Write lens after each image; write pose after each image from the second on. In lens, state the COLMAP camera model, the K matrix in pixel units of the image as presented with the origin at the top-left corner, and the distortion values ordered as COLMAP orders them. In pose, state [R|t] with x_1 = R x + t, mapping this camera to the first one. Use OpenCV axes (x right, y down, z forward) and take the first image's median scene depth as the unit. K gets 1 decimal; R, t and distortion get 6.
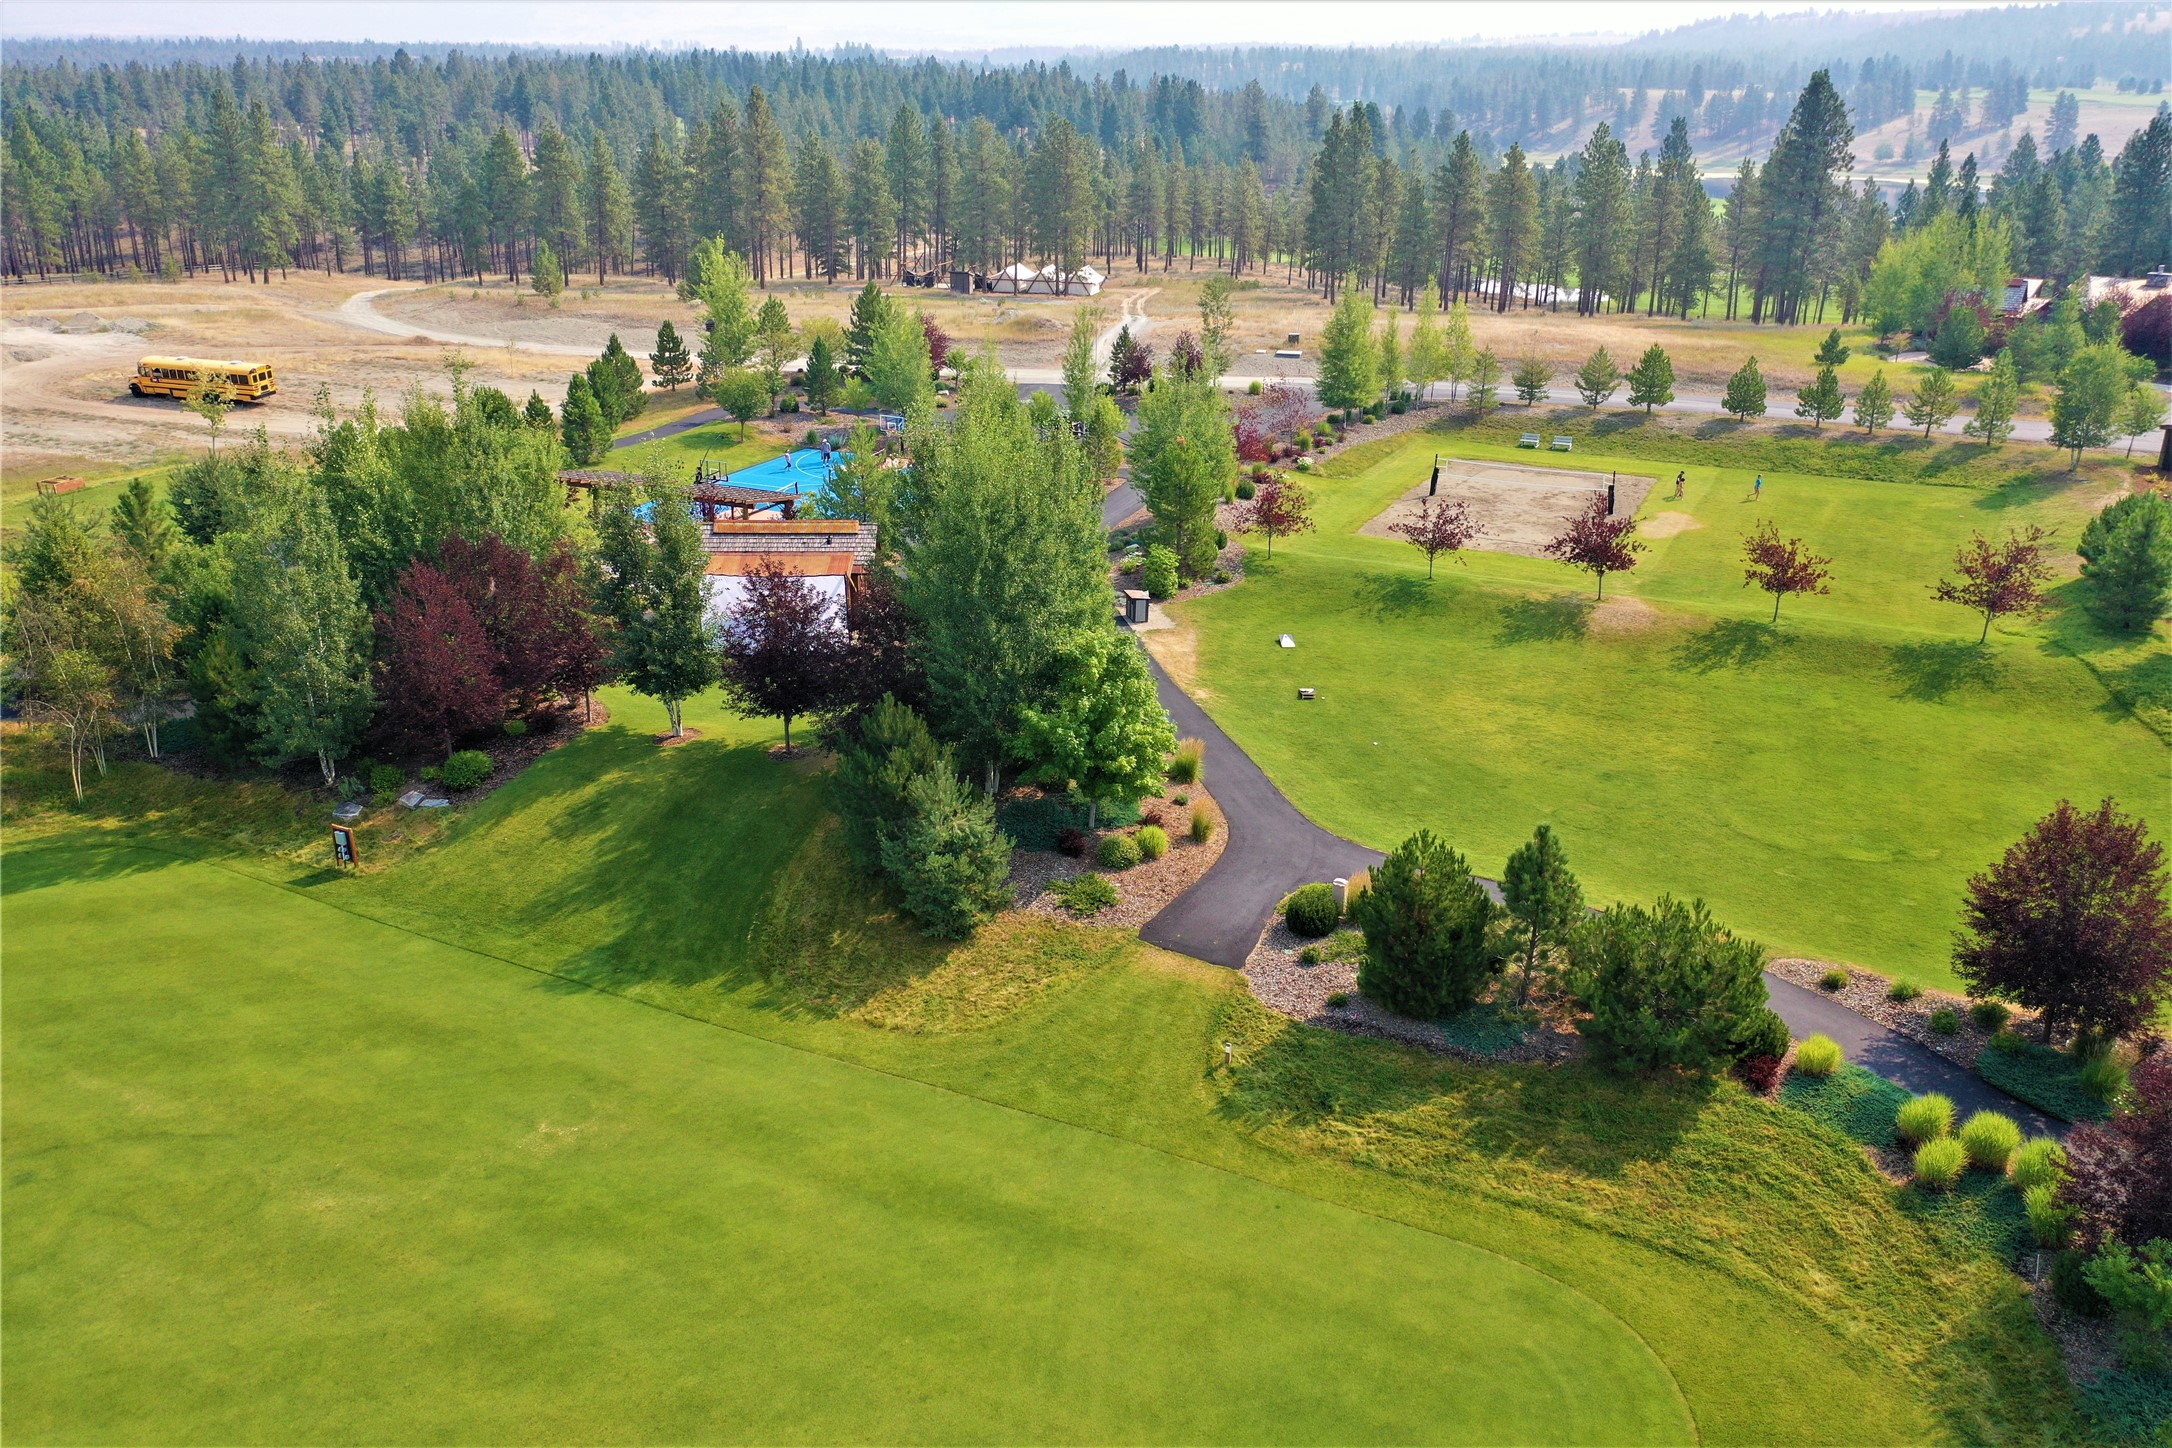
lens RADIAL K [[1730.0, 0, 1085.5], [0, 1730.0, 721.3], [0, 0, 1]] dist [0.018854, -0.001309]
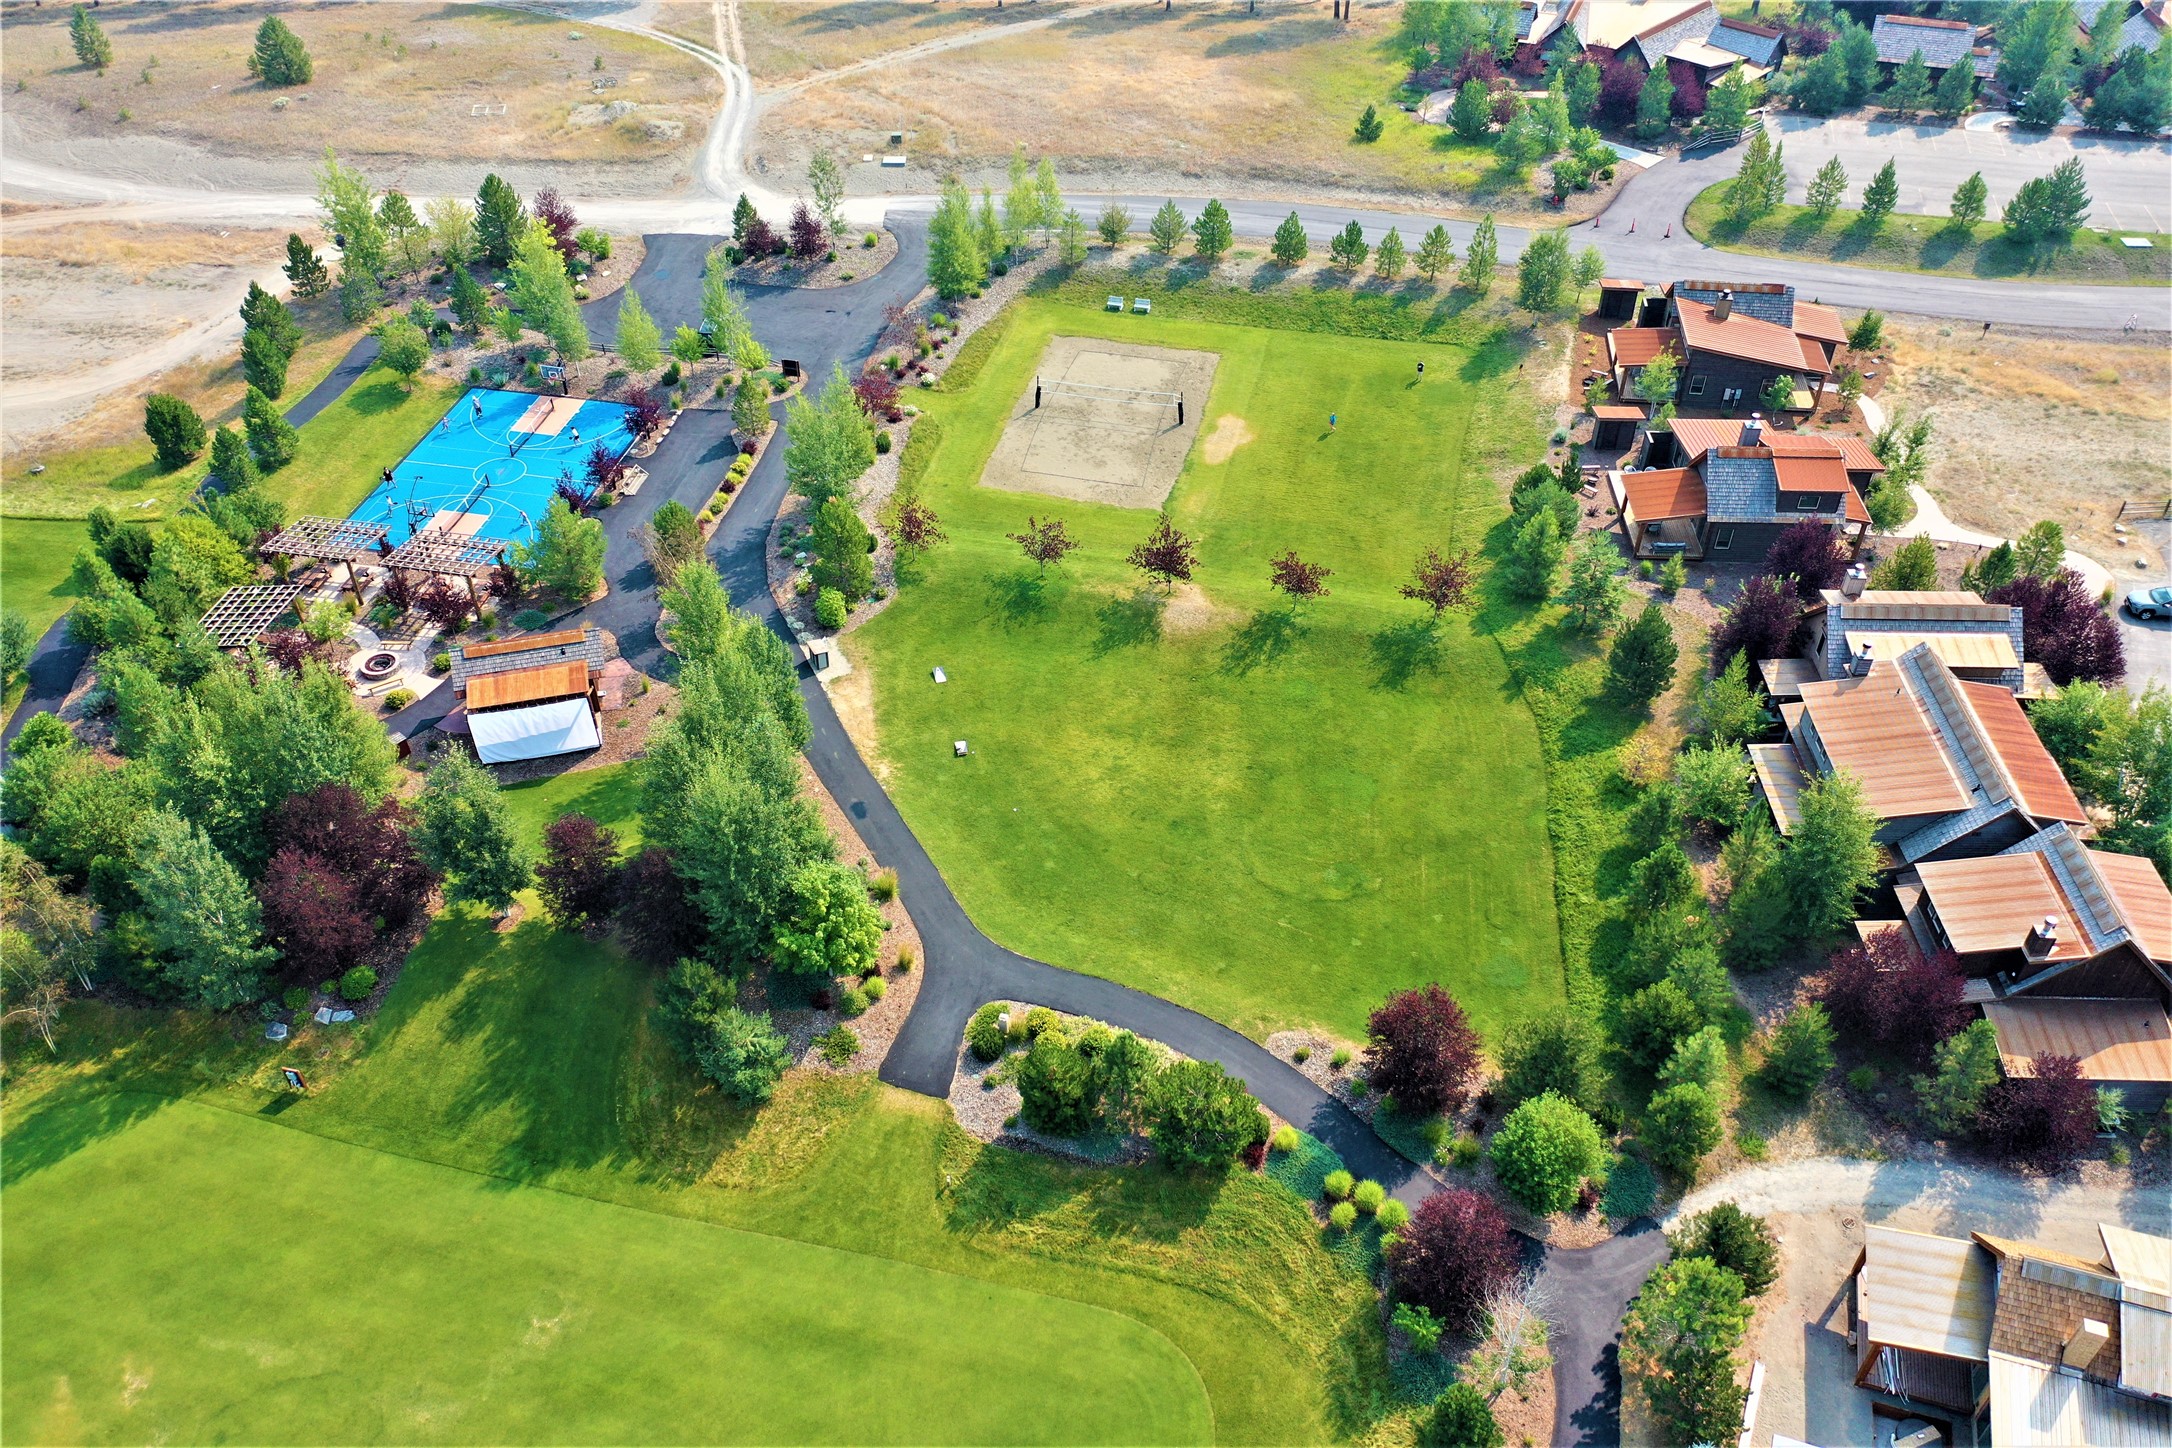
lens RADIAL K [[1730.0, 0, 1079.8], [0, 1730.0, 724.4], [0, 0, 1]] dist [0.018854, -0.001309]
pose [[0.974492, -0.155856, 0.161477, 0.005471], [0.092866, 0.935068, 0.342087, -0.678782], [-0.204308, -0.318366, 0.925690, -0.361245]]
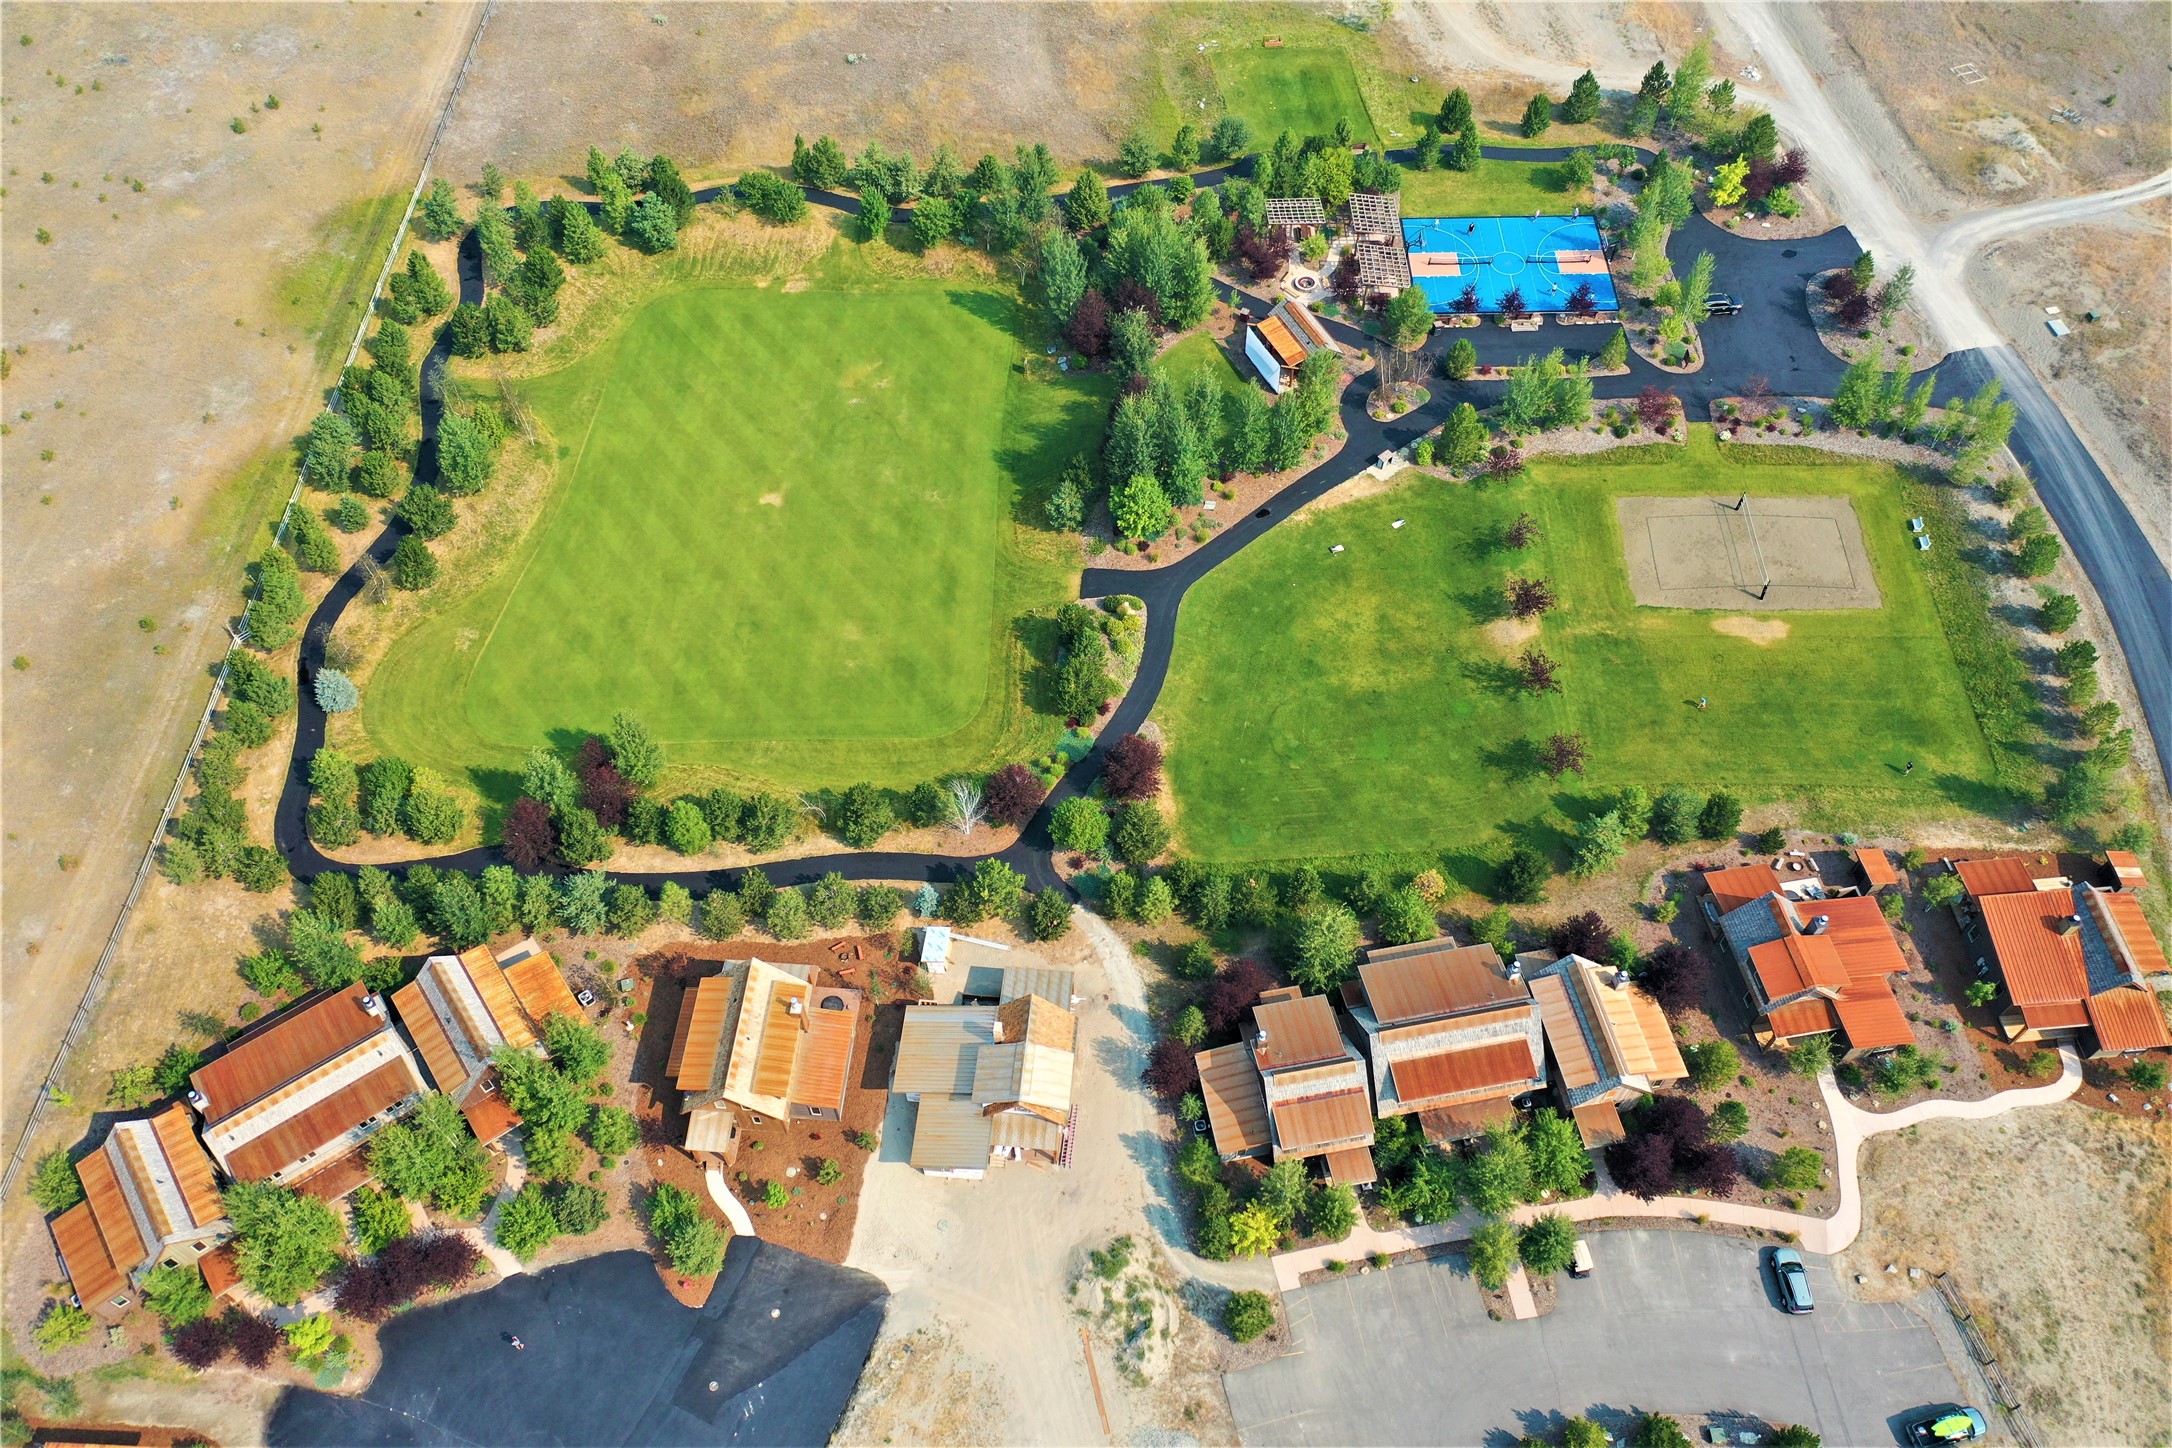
lens RADIAL K [[1730.0, 0, 1093.4], [0, 1730.0, 724.9], [0, 0, 1]] dist [0.018854, -0.001309]
pose [[0.436669, 0.736342, -0.516837, 1.800912], [-0.323872, 0.664656, 0.673305, -1.735952], [0.839301, -0.126623, 0.528715, -0.620020]]
